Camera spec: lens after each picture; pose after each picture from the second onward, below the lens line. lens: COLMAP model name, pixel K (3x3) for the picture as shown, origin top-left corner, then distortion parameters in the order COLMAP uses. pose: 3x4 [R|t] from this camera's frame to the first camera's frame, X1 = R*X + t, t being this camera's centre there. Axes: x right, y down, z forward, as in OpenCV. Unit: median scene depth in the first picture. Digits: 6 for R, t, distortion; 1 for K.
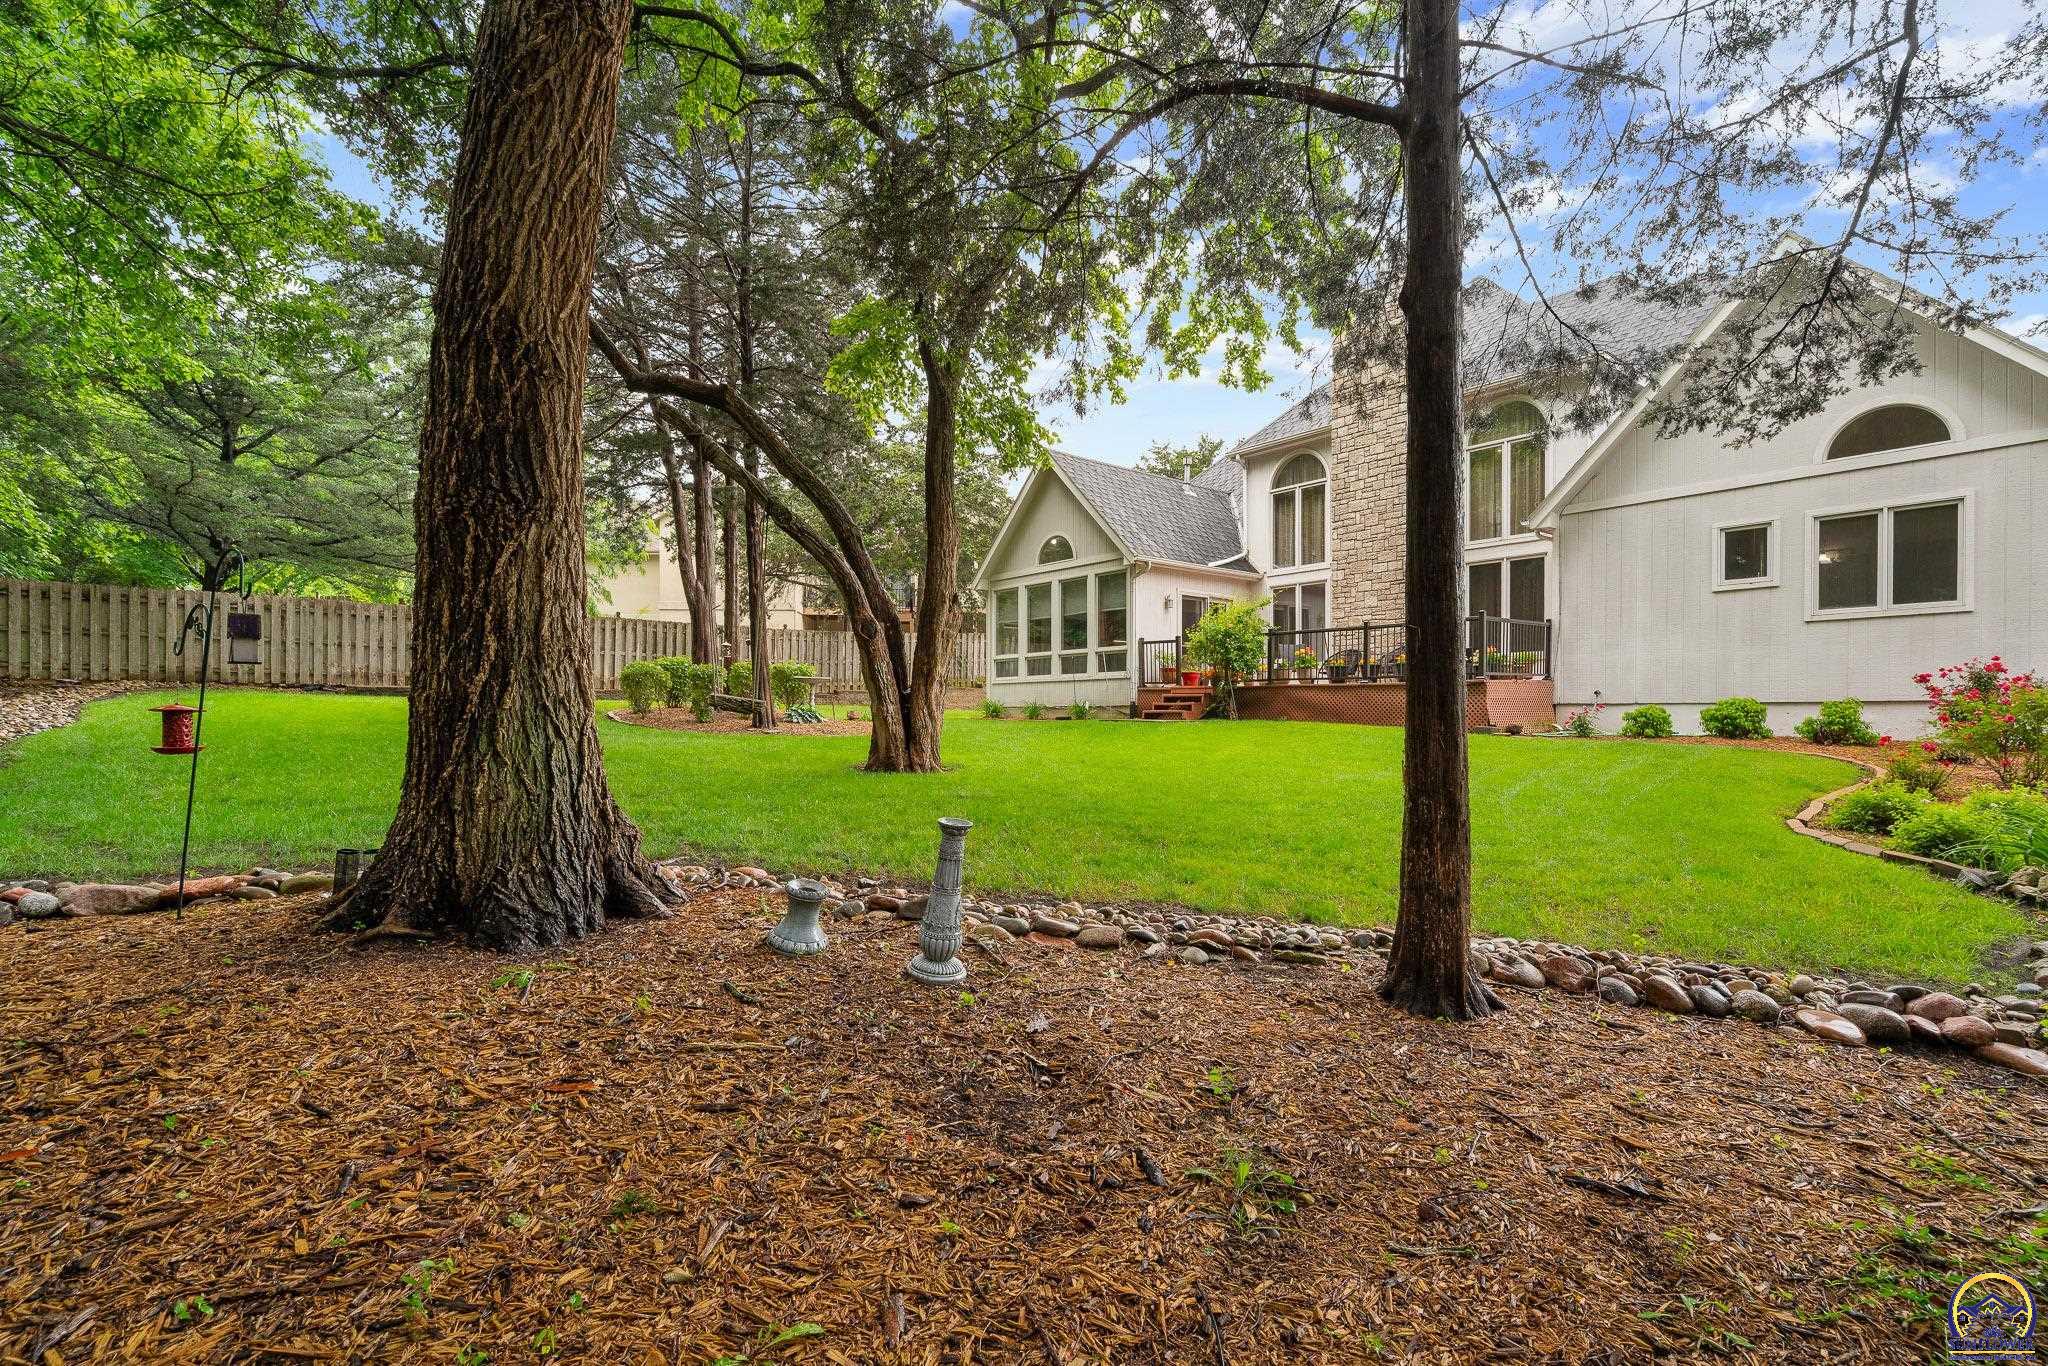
lens RADIAL K [[922.9, 0, 1027.0], [0, 922.9, 712.6], [0, 0, 1]] dist [0.000700, 0.000079]
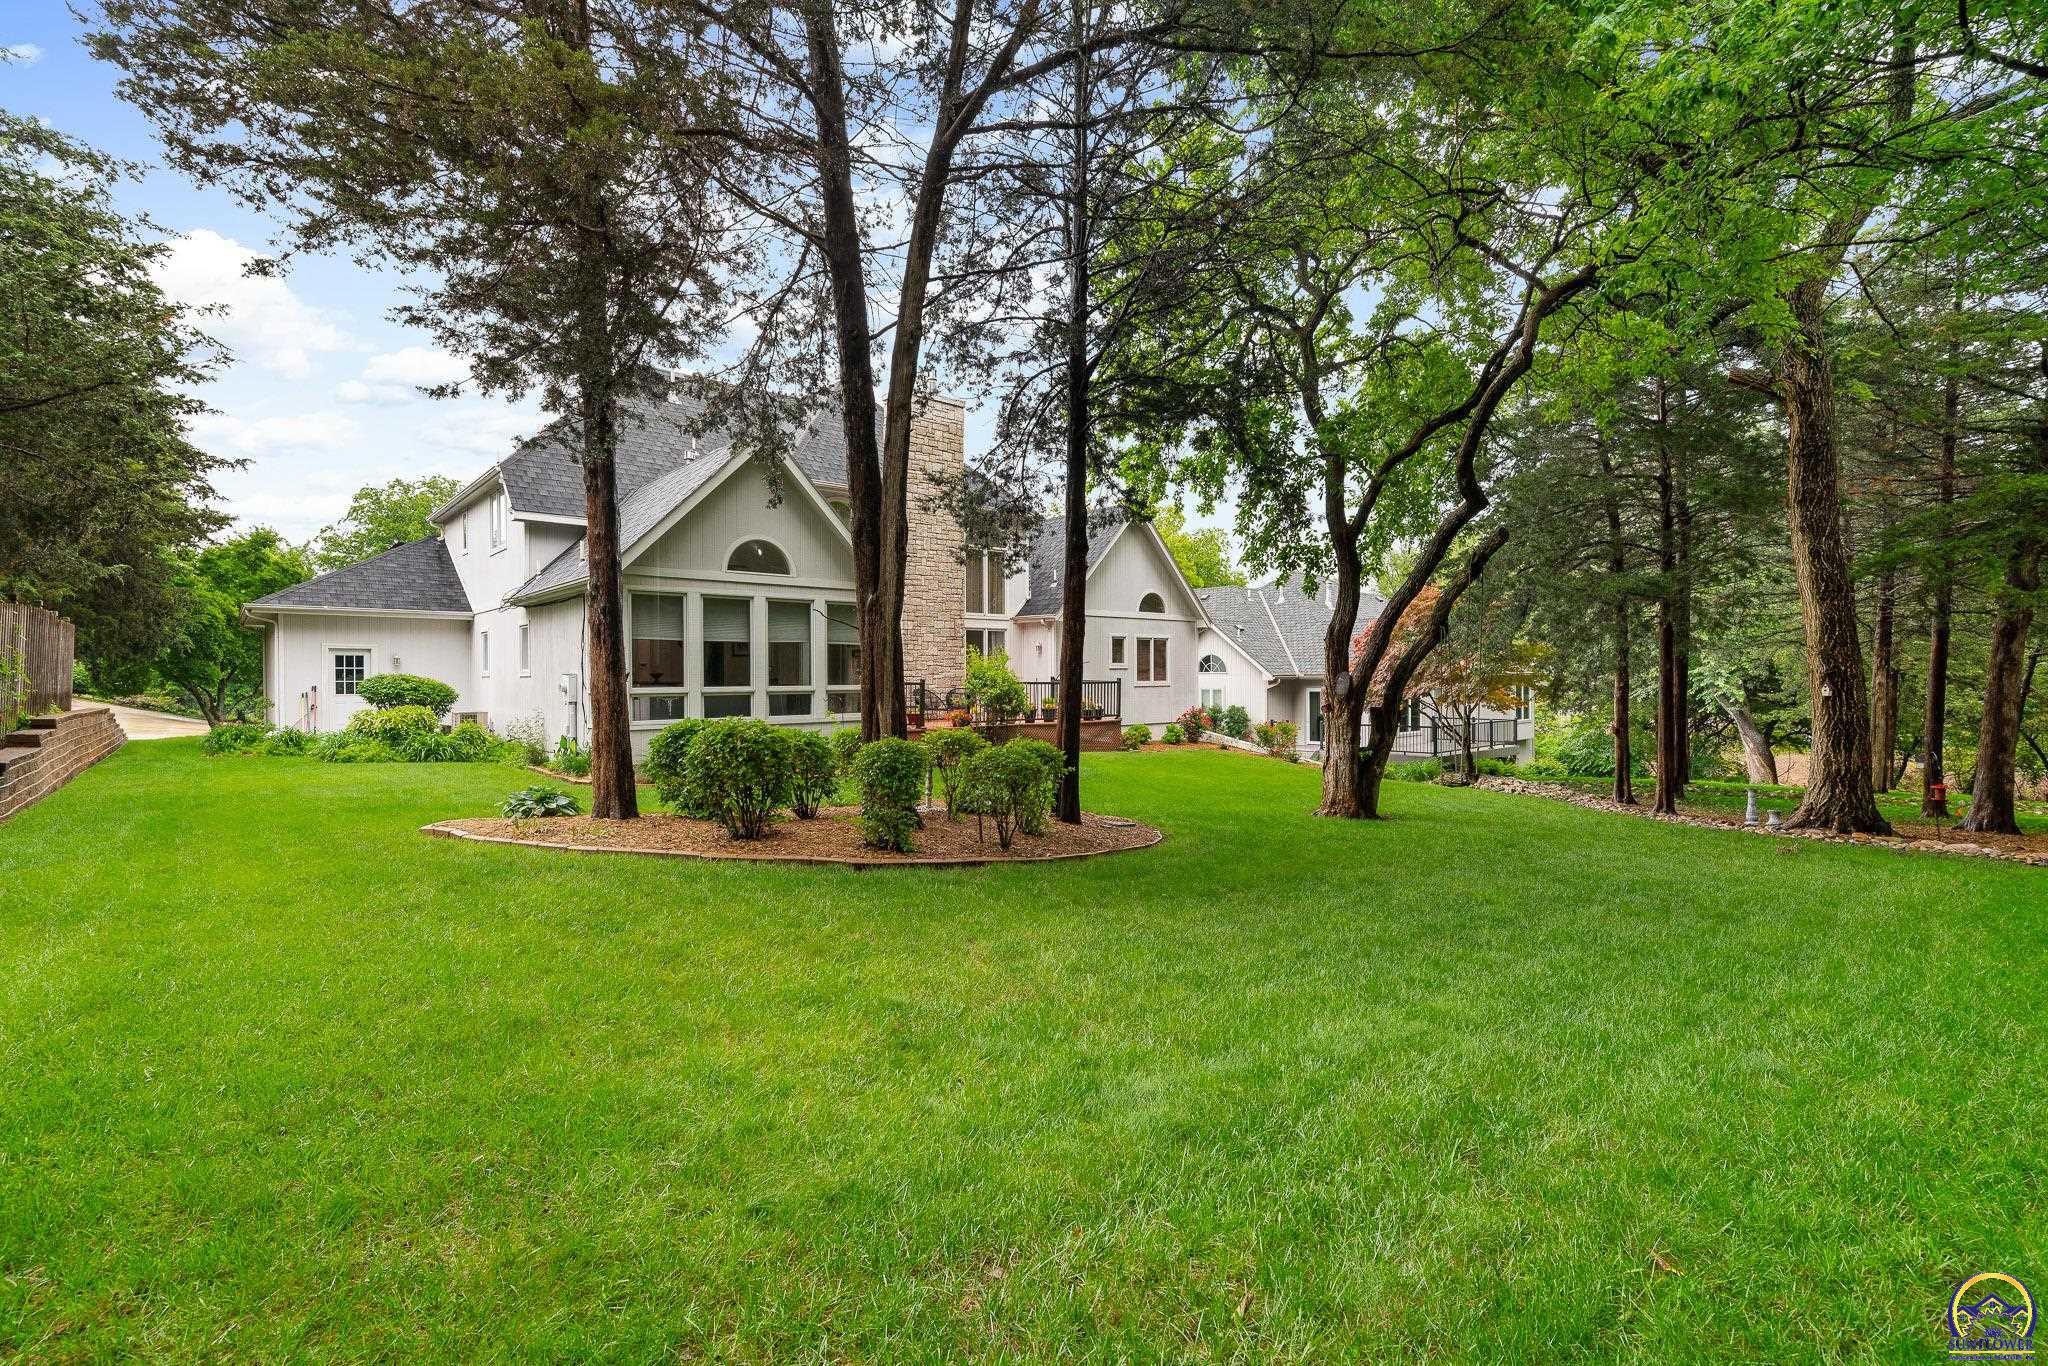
lens RADIAL K [[926.1, 0, 1015.4], [0, 926.1, 667.0], [0, 0, 1]] dist [-0.001245, 0.000160]
pose [[-0.059297, 0.005945, 0.998223, -0.951594], [0.007764, 0.999955, -0.005494, -0.097058], [-0.998210, 0.007424, -0.059341, 1.038868]]
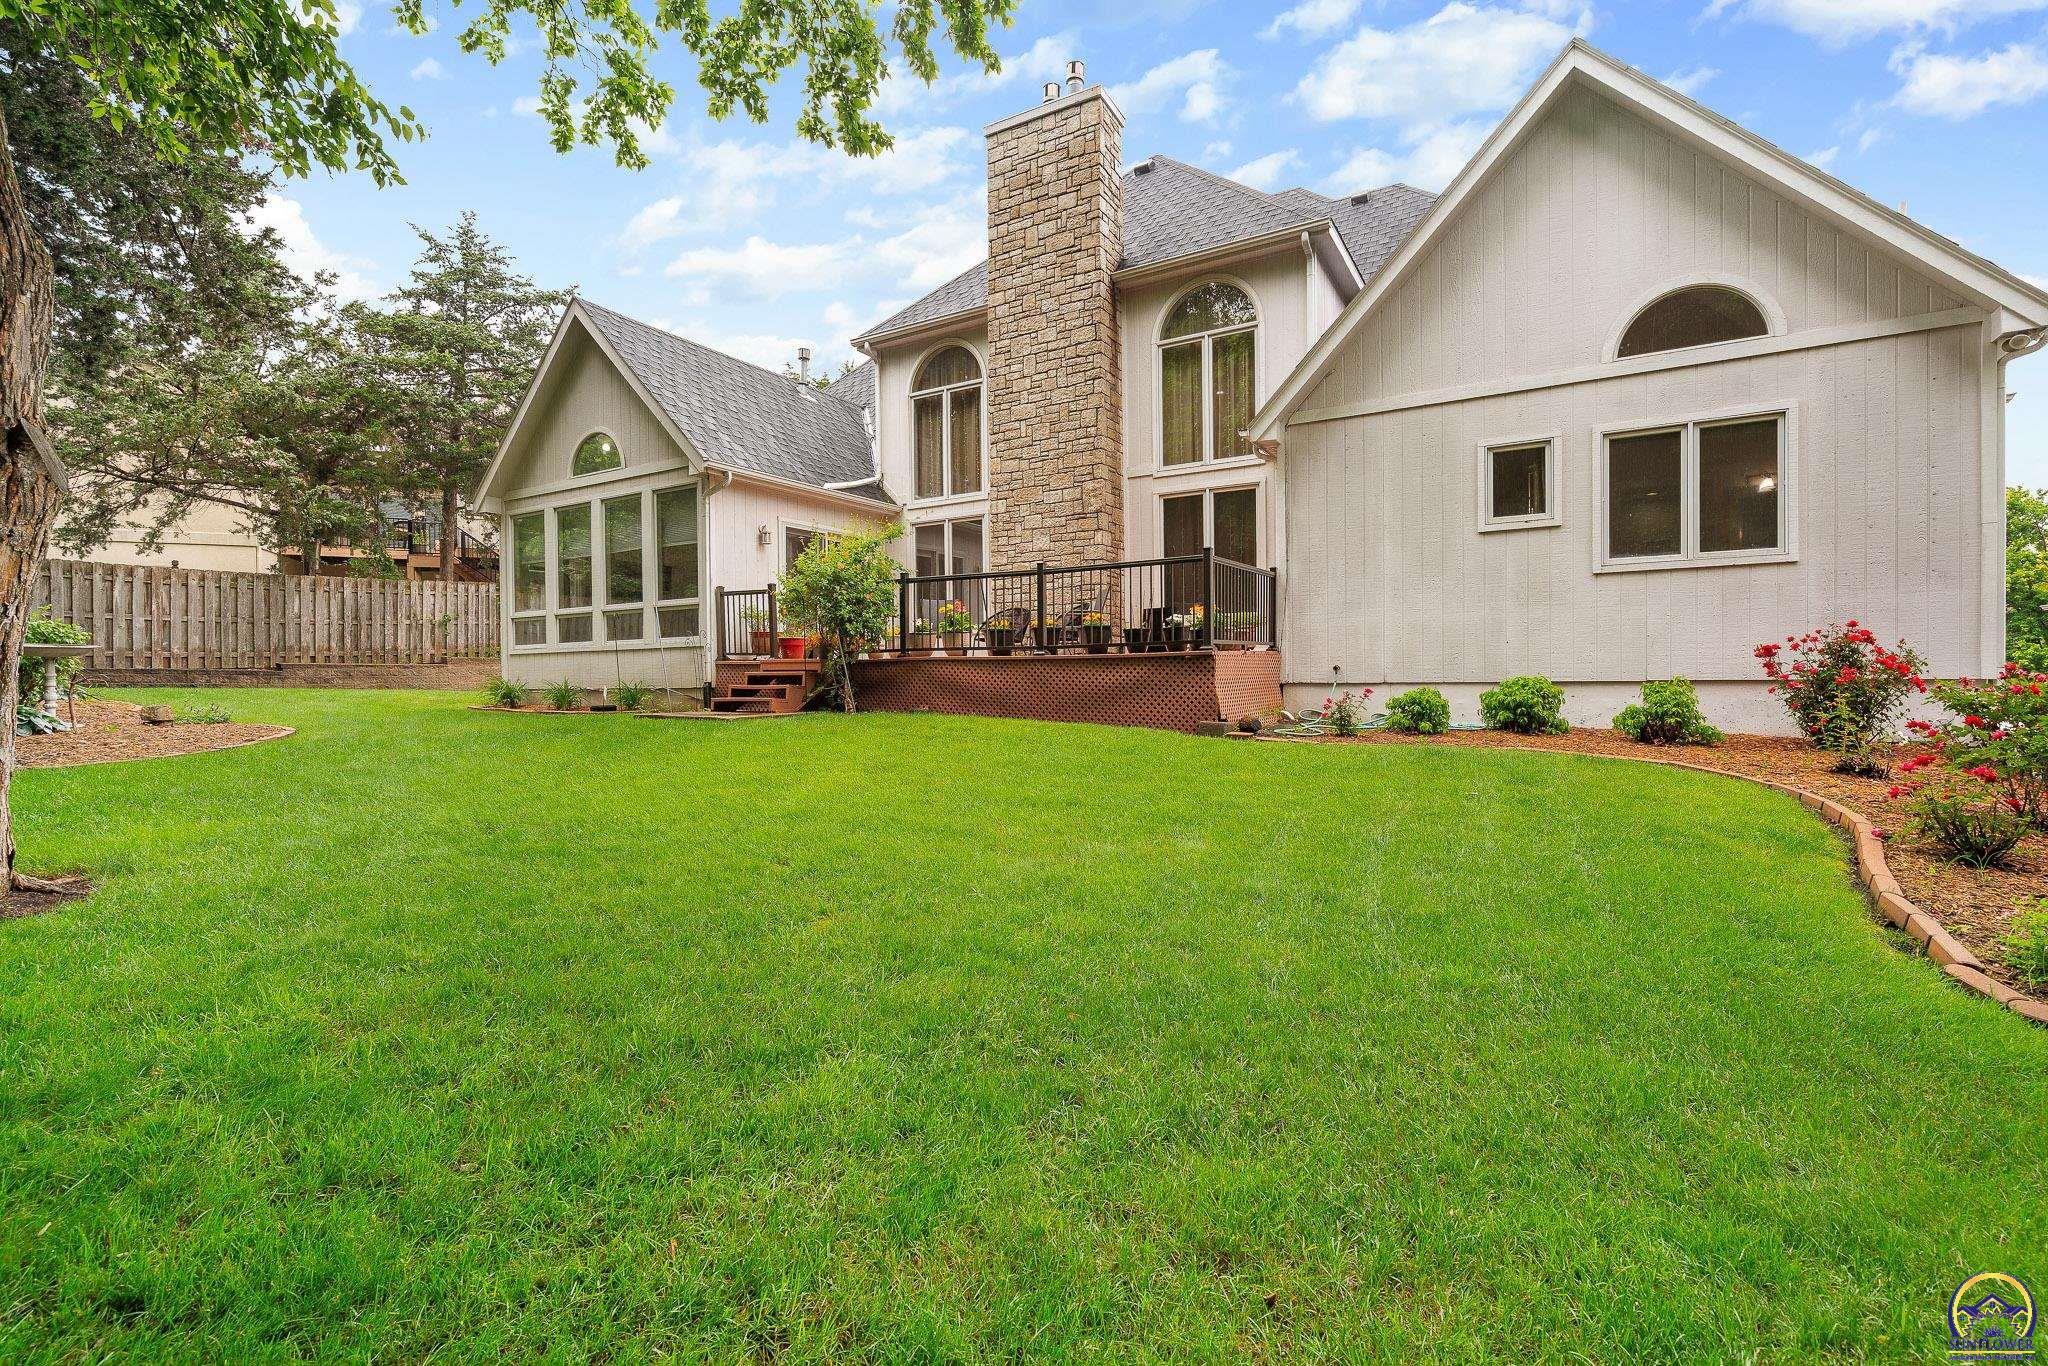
lens RADIAL K [[926.1, 0, 1015.4], [0, 926.1, 667.0], [0, 0, 1]] dist [-0.001245, 0.000160]
pose [[0.940845, -0.007680, 0.338749, 0.110373], [0.011476, 0.999892, -0.009203, -0.015991], [-0.338642, 0.012546, 0.940832, 0.337850]]
